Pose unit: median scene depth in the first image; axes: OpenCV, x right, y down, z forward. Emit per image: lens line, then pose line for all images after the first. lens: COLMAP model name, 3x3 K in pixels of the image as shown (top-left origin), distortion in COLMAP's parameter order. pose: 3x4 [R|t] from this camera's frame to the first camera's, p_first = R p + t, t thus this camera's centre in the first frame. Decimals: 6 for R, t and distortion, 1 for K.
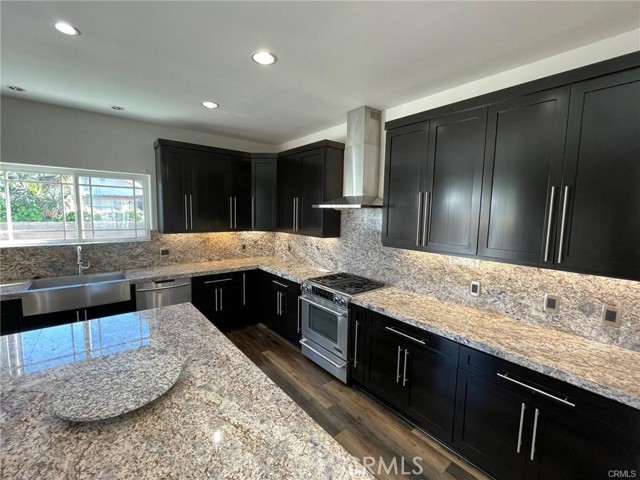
lens RADIAL K [[277.8, 0, 320.0], [0, 277.8, 240.0], [0, 0, 1]] dist [0.000487, 0.000029]
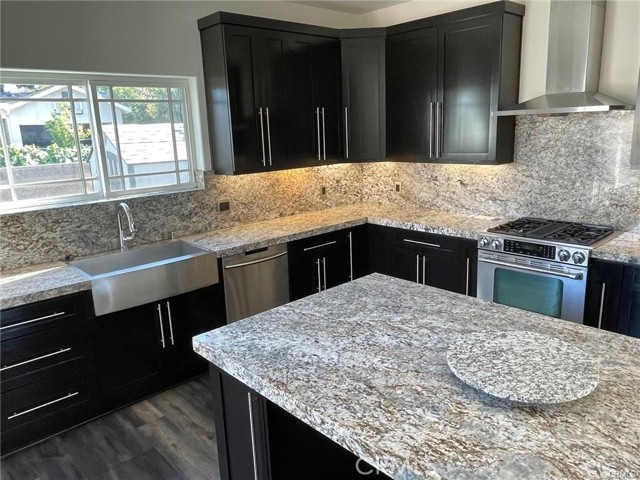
lens RADIAL K [[476.3, 0, 320.0], [0, 476.3, 240.0], [0, 0, 1]] dist [-0.001669, -0.001222]
pose [[0.996213, -0.072231, 0.048393, -0.456395], [0.065543, 0.989627, 0.127839, -0.002914], [-0.057125, -0.124183, 0.990614, -0.065142]]
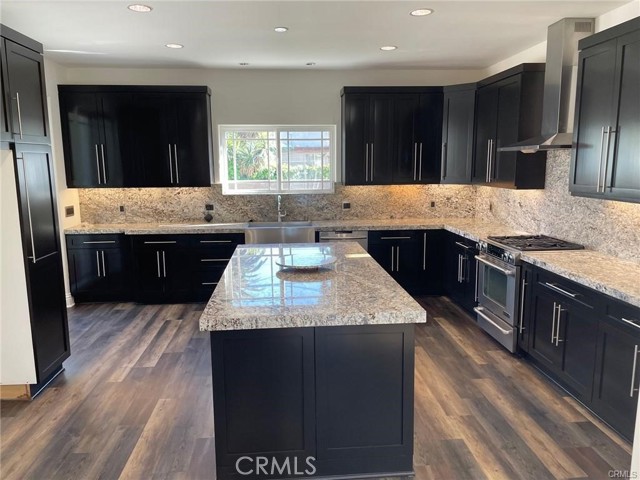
lens RADIAL K [[482.4, 0, 320.0], [0, 482.4, 240.0], [0, 0, 1]] dist [0.082242, -0.136856]
pose [[0.821019, 0.061846, -0.567541, 0.356062], [-0.032382, 0.997559, 0.061861, 0.070295], [0.569982, -0.032411, 0.821018, -0.473315]]
